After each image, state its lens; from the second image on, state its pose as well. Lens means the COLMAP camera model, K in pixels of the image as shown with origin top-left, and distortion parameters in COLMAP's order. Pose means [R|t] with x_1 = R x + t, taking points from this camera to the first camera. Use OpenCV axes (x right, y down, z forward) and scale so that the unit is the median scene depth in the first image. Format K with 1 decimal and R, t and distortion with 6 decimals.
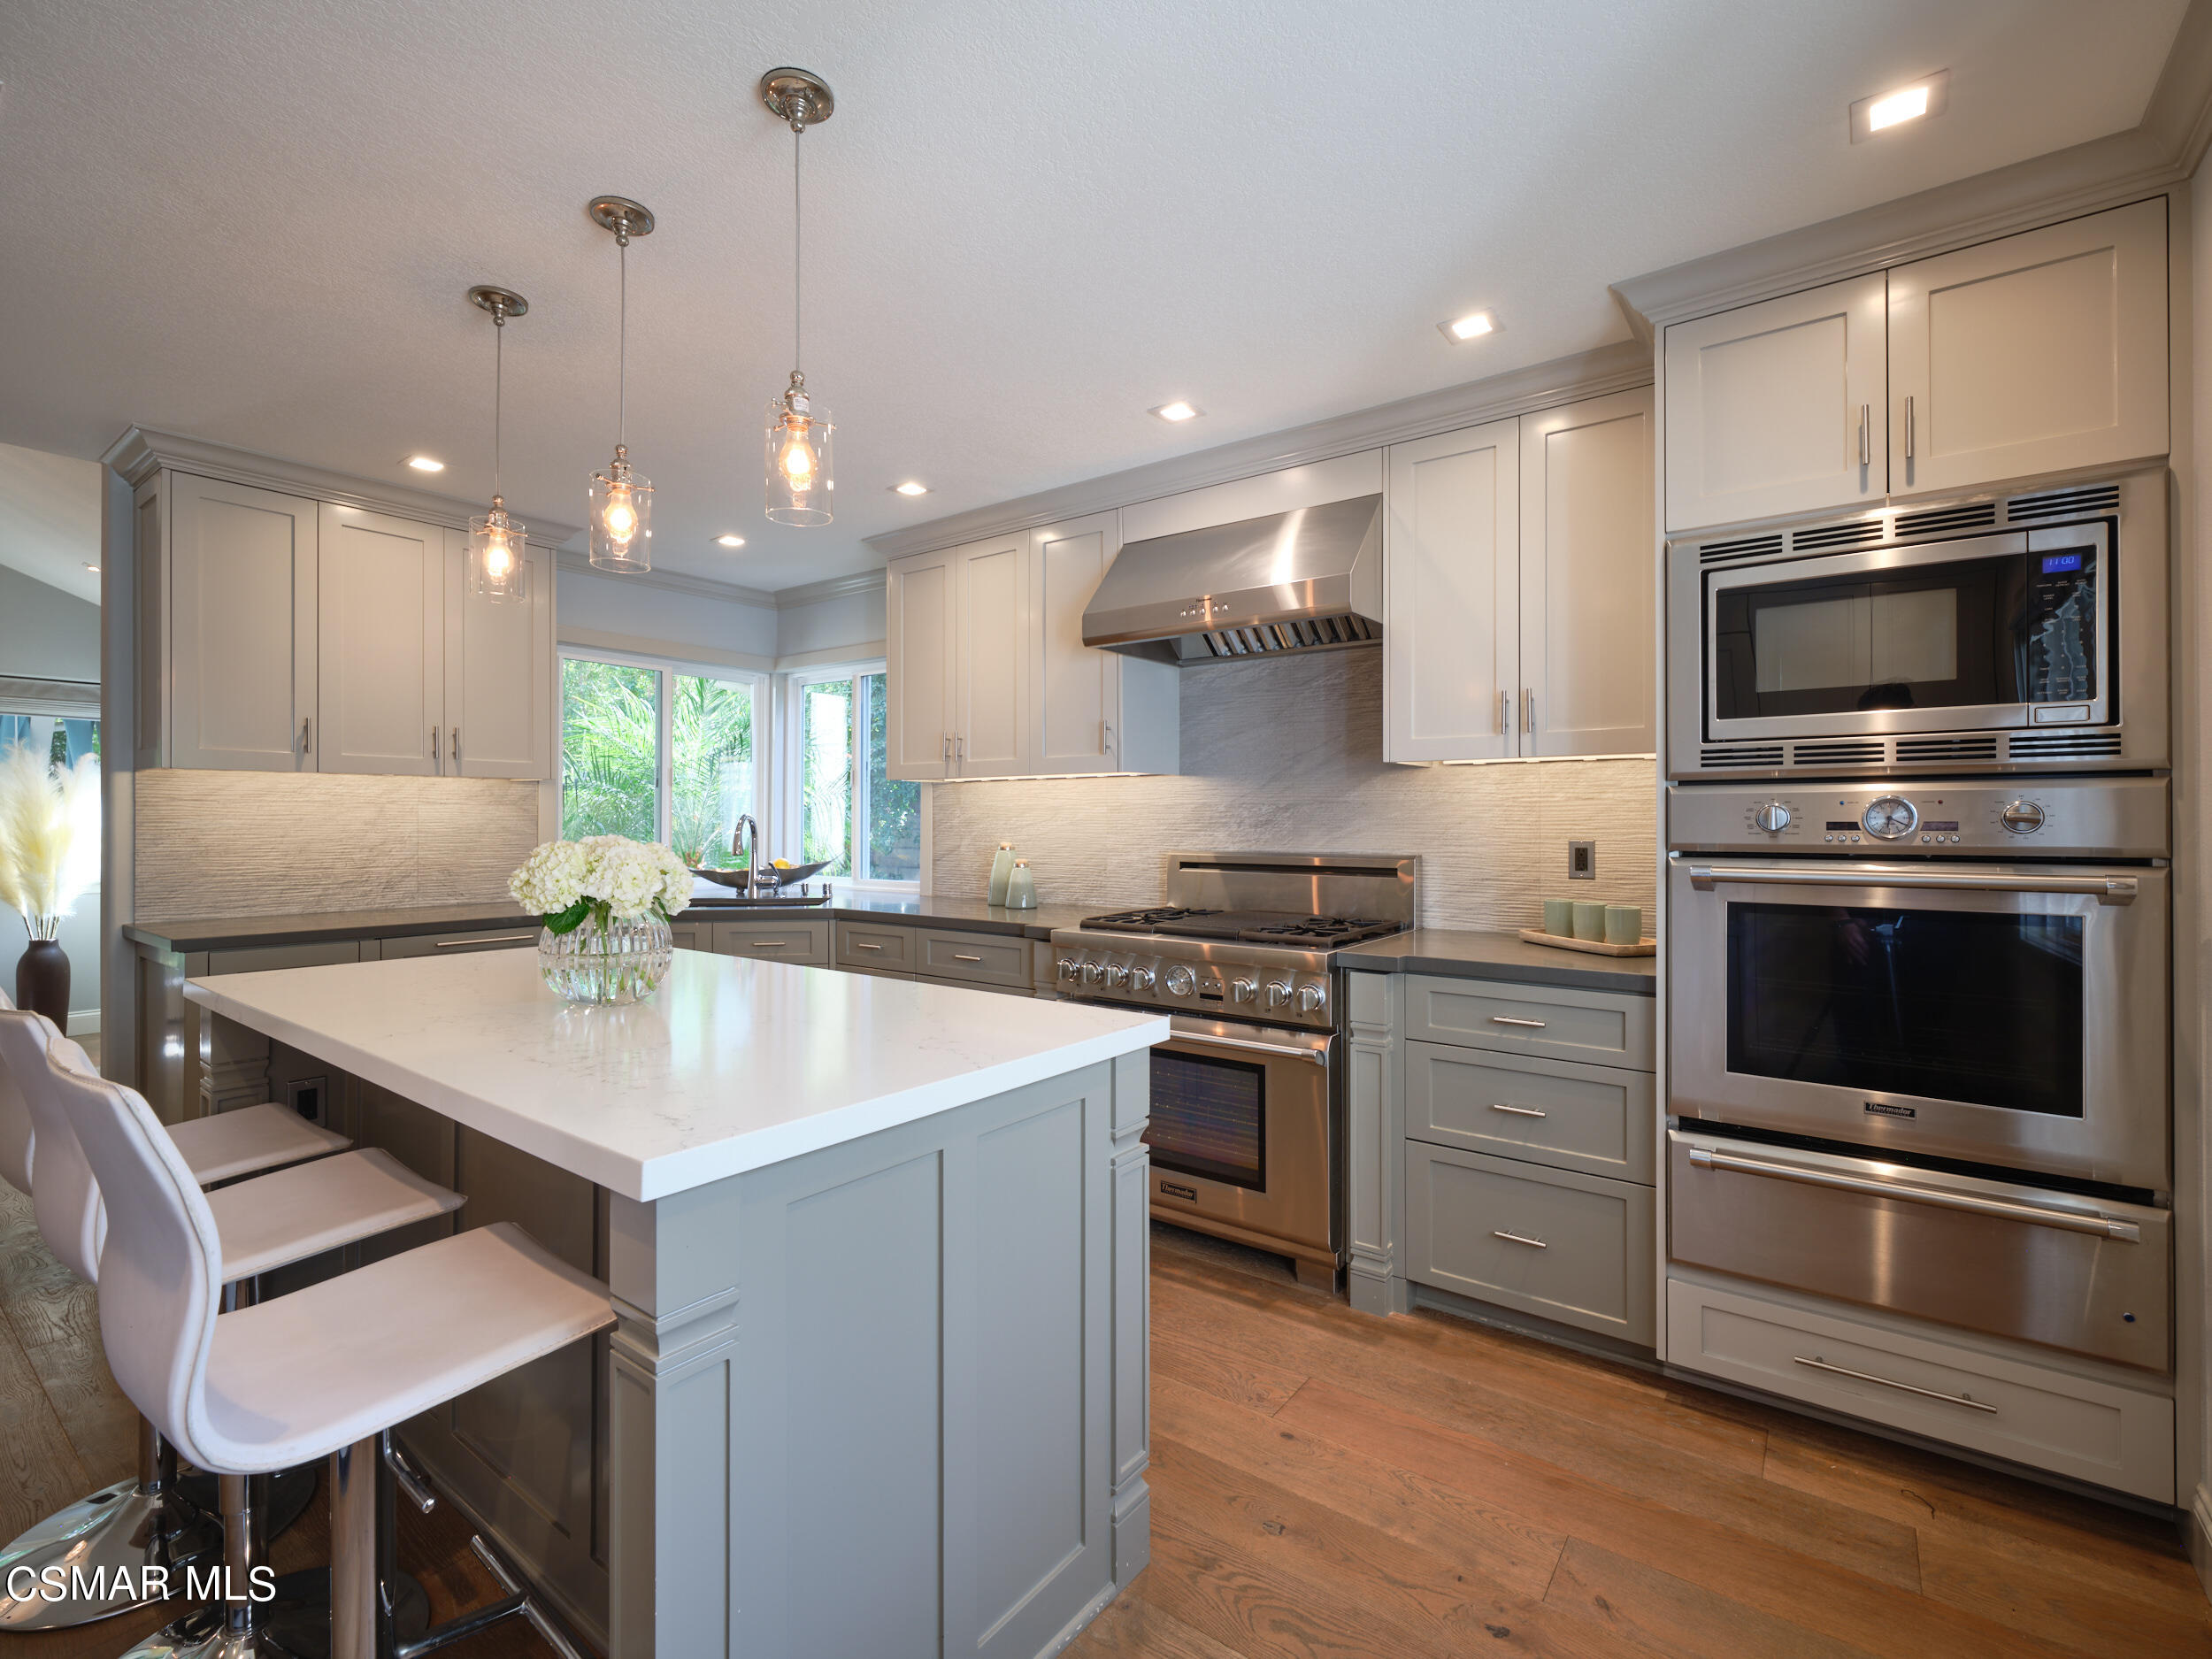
lens RADIAL K [[995.4, 0, 1107.0], [0, 995.4, 821.4], [0, 0, 1]] dist [-0.003465, 0.001187]
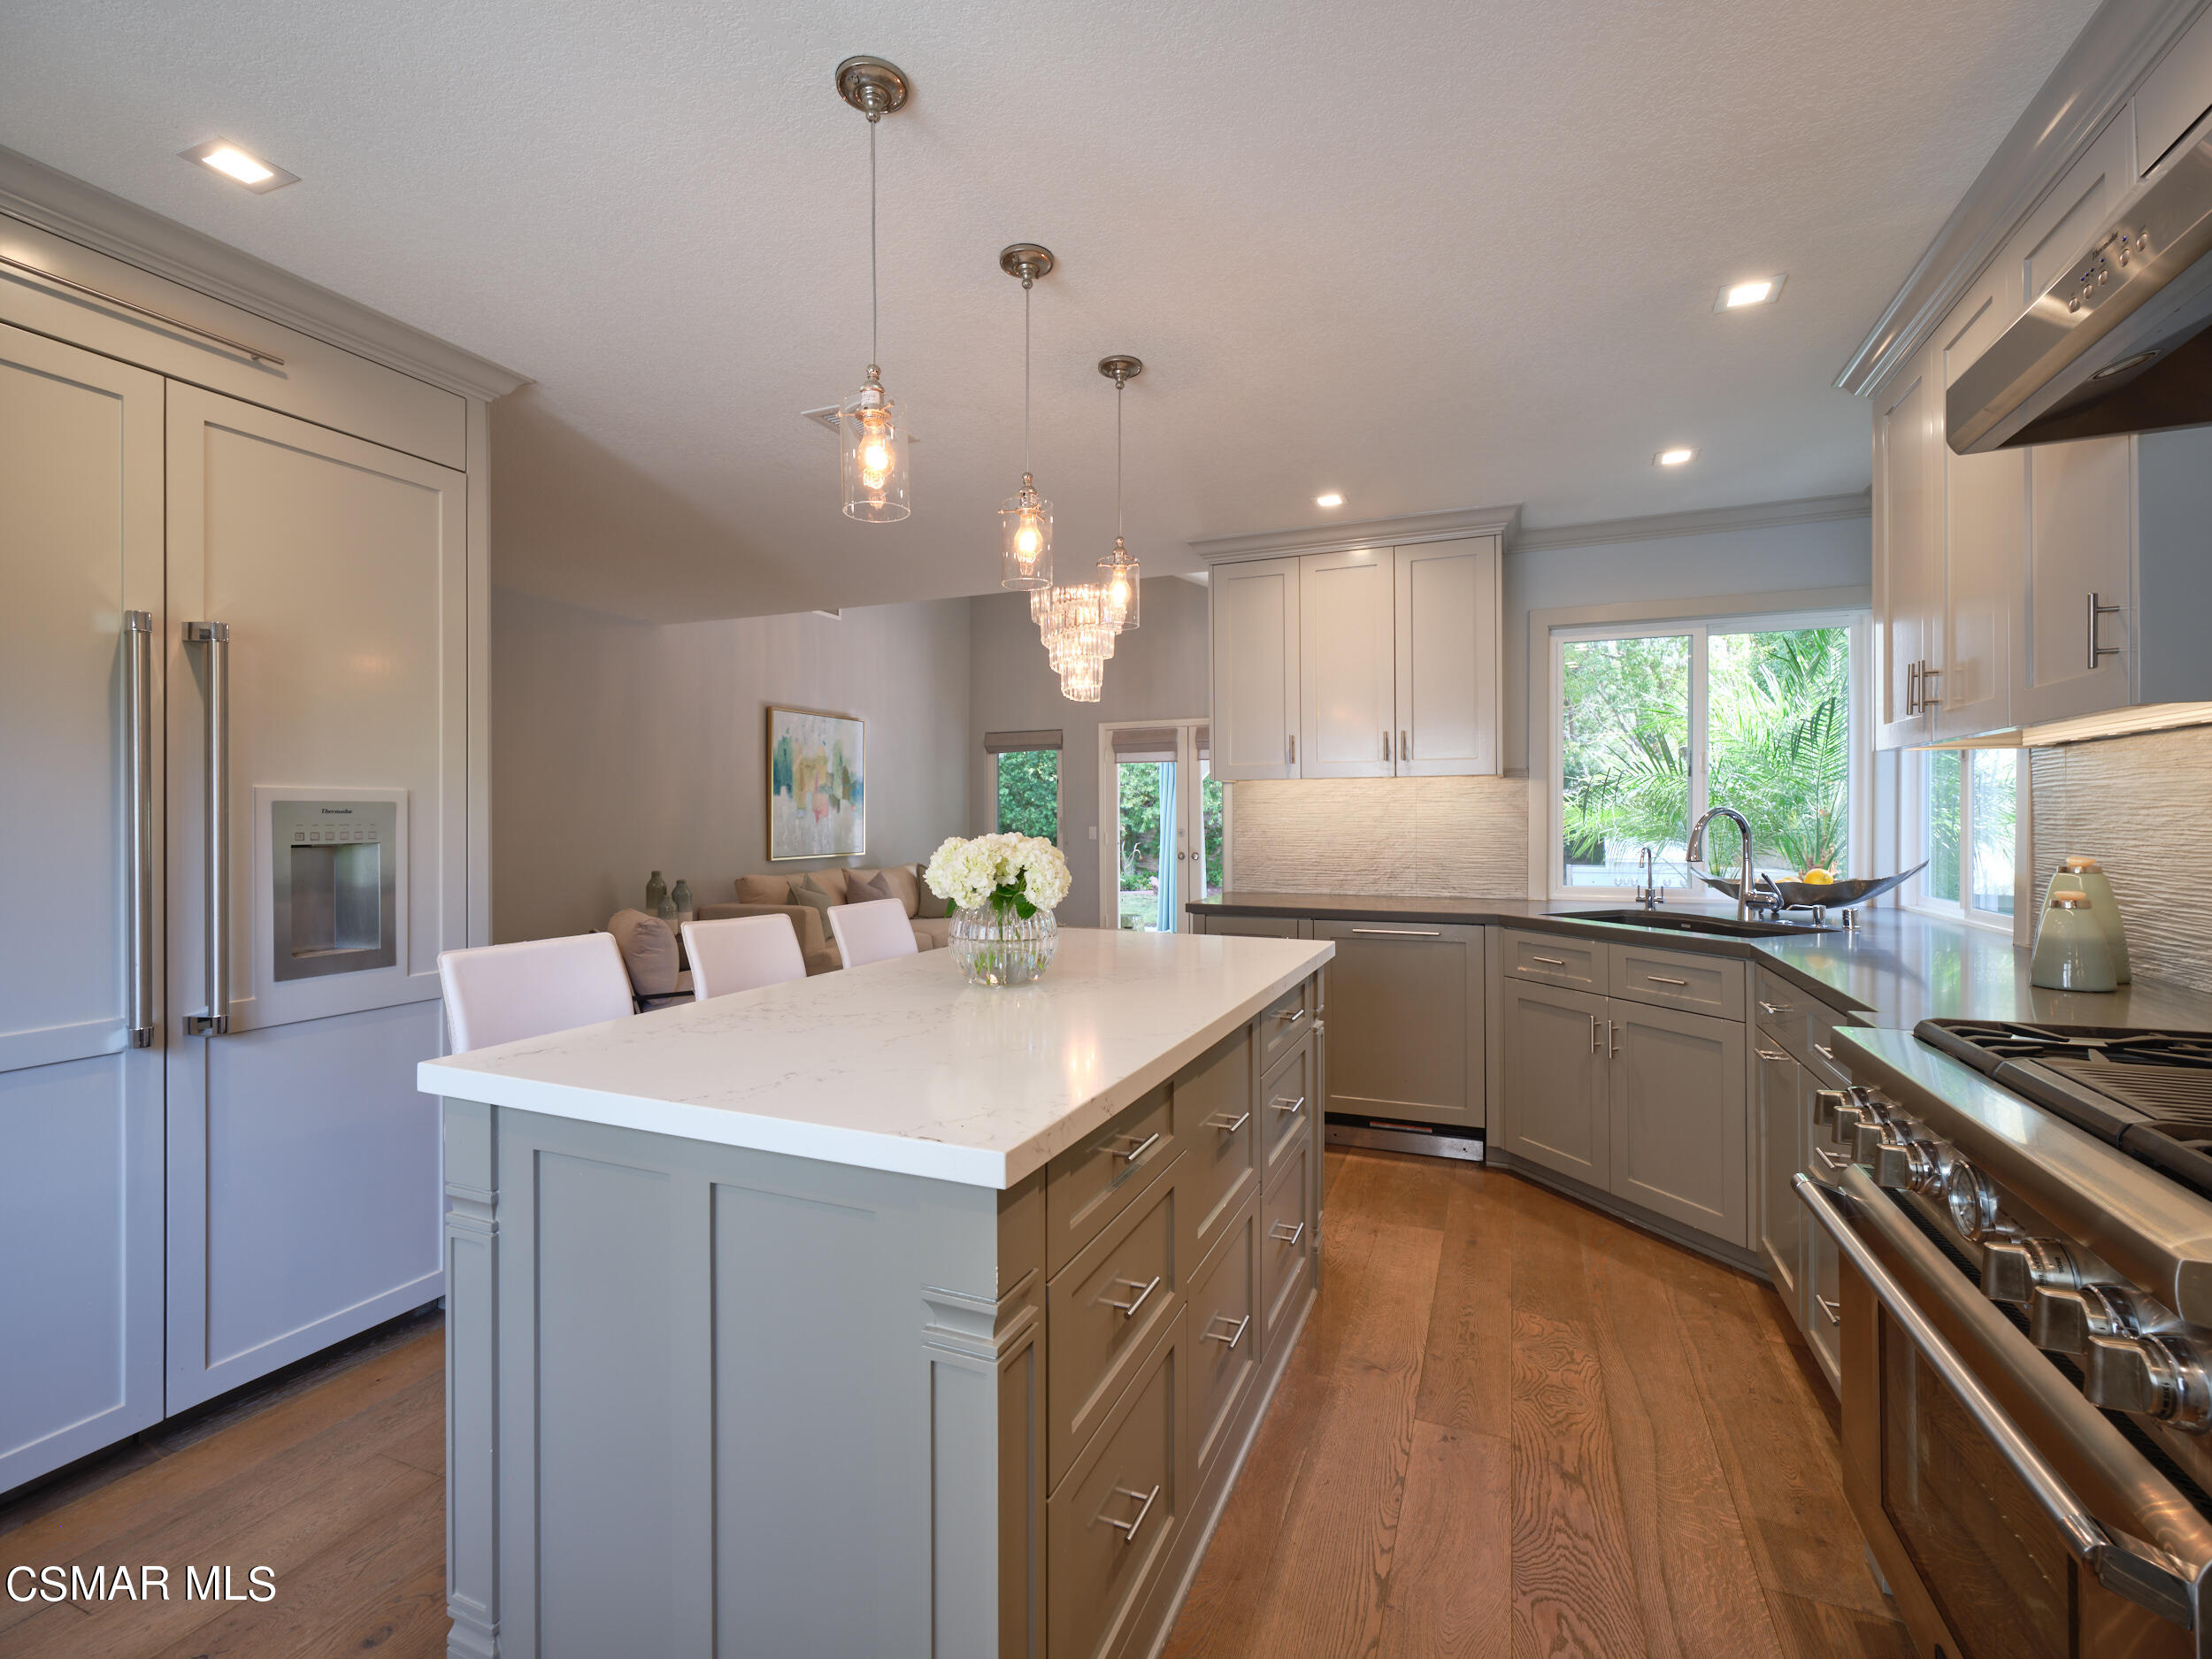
lens RADIAL K [[995.4, 0, 1106.5], [0, 995.4, 821.2], [0, 0, 1]] dist [-0.003465, 0.001187]
pose [[0.240908, 0.001964, -0.970546, 0.312304], [0.003475, 0.999990, 0.002886, -0.001232], [0.970542, -0.004068, 0.240899, 0.438630]]
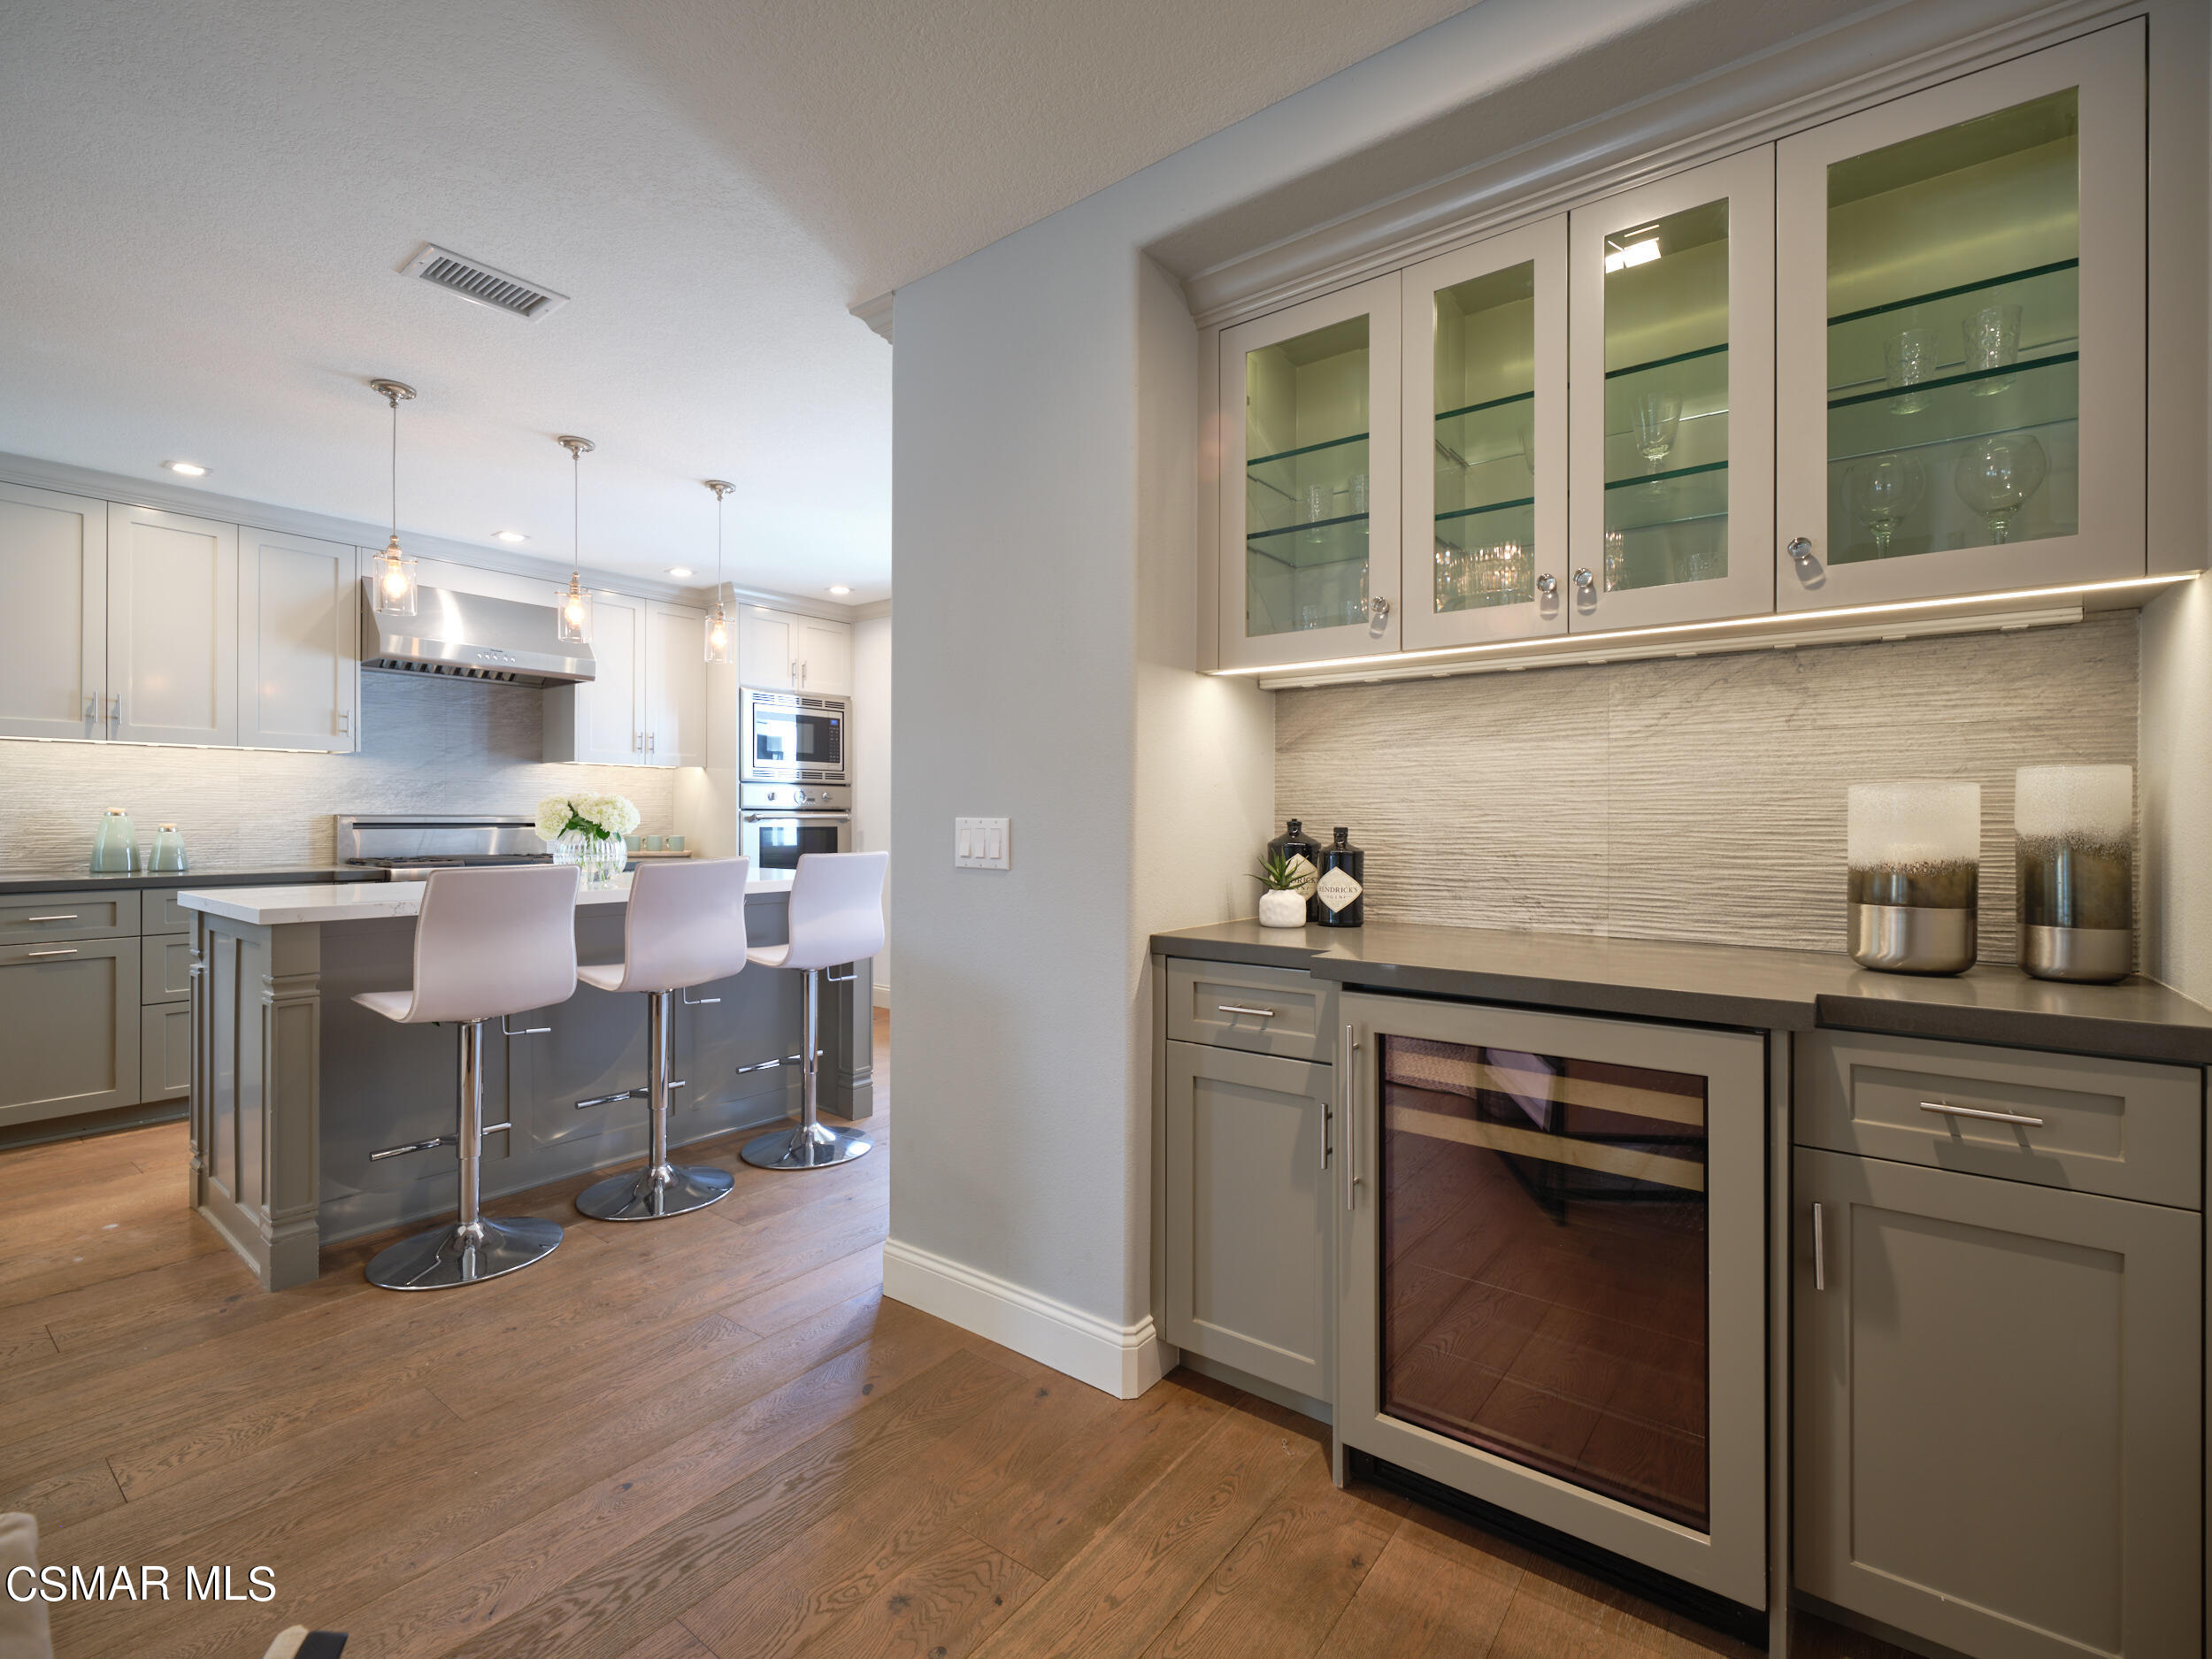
lens RADIAL K [[995.4, 0, 1101.6], [0, 995.4, 824.1], [0, 0, 1]] dist [-0.003465, 0.001187]
pose [[0.016874, -0.006710, 0.999835, -1.201422], [-0.004368, 0.999967, 0.006785, 0.029528], [-0.999848, -0.004481, 0.016844, 0.015854]]
